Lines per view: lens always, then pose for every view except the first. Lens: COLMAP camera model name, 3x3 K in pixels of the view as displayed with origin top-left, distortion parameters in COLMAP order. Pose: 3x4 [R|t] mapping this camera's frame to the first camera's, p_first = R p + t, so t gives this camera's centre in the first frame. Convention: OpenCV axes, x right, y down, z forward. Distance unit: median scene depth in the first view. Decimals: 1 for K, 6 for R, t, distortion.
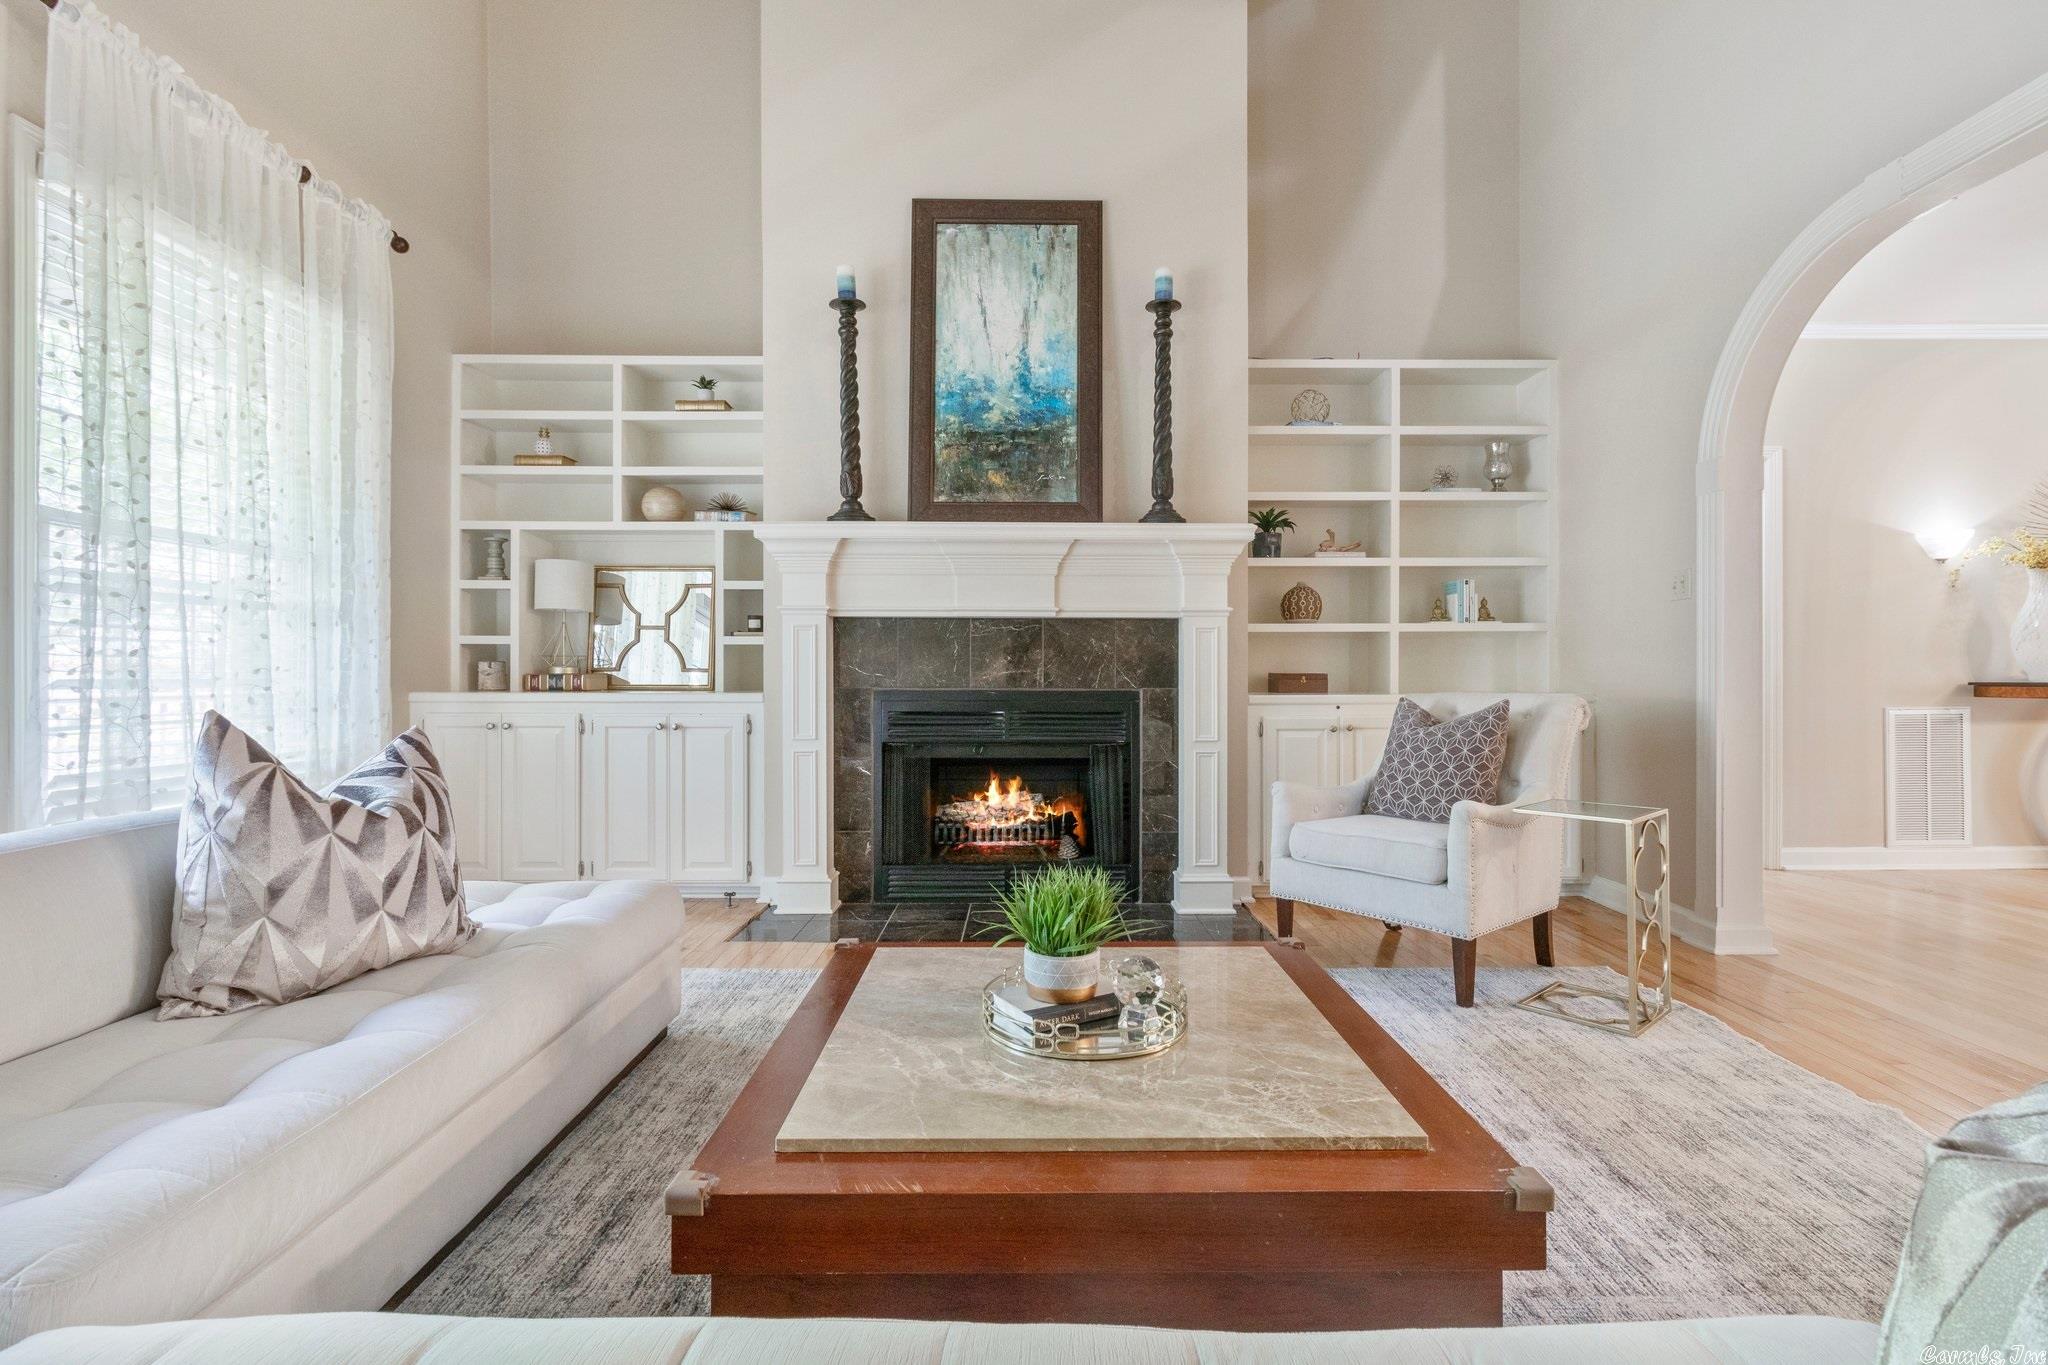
lens RADIAL K [[946.2, 0, 1030.3], [0, 946.2, 681.4], [0, 0, 1]] dist [0.002341, 0.000320]
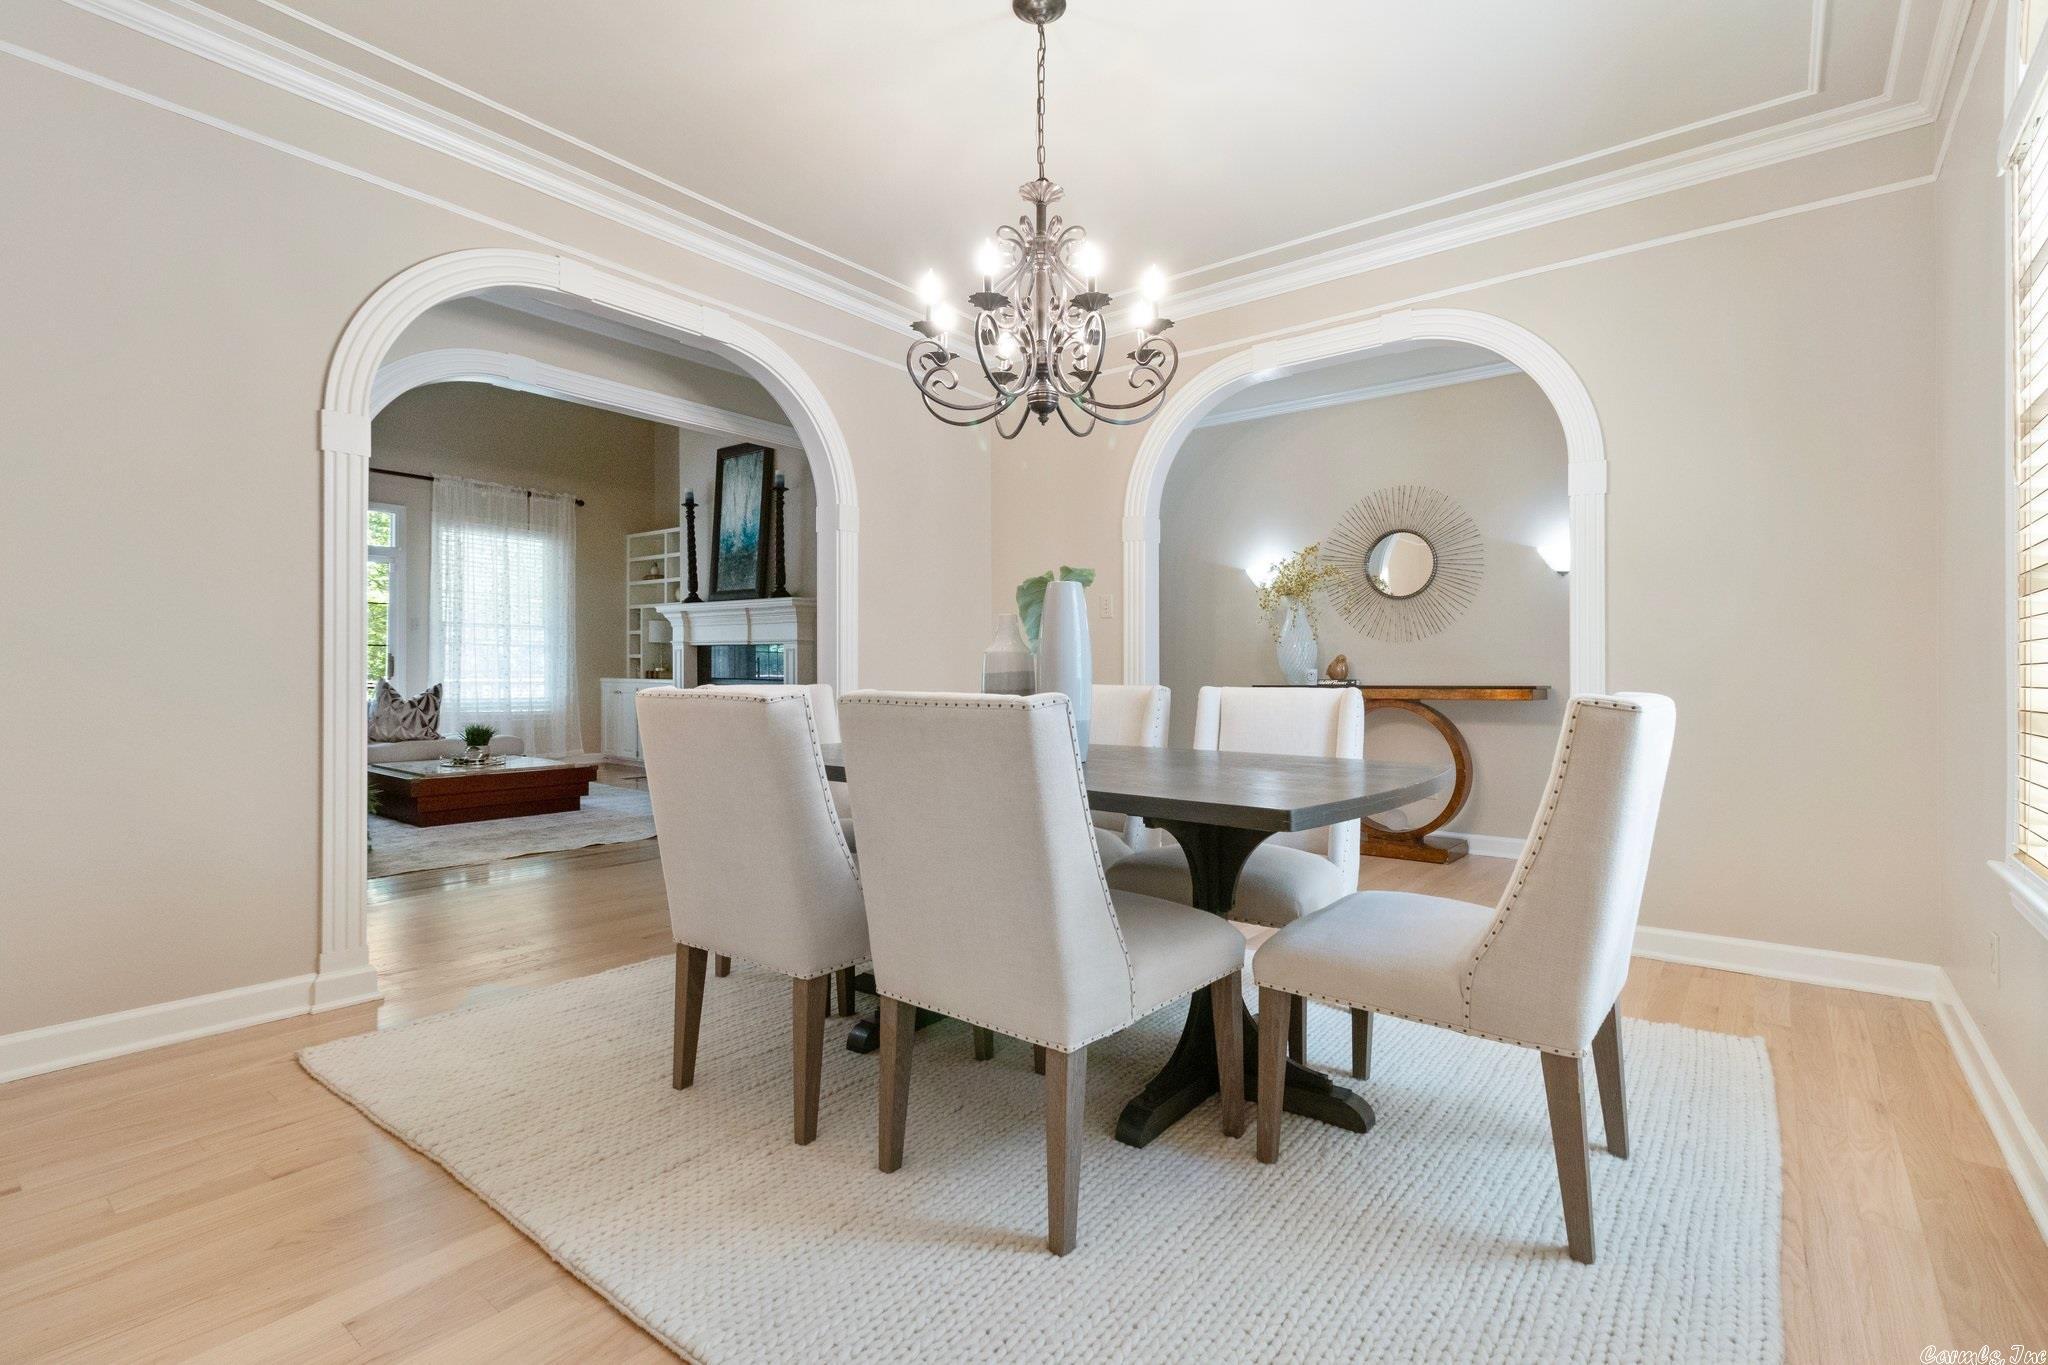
lens RADIAL K [[946.2, 0, 1025.2], [0, 946.2, 689.3], [0, 0, 1]] dist [0.002341, 0.000320]
pose [[0.776558, 0.021199, -0.629689, 1.777729], [-0.020362, 0.999756, 0.008547, -0.001934], [0.629717, 0.006184, 0.776800, -0.216987]]
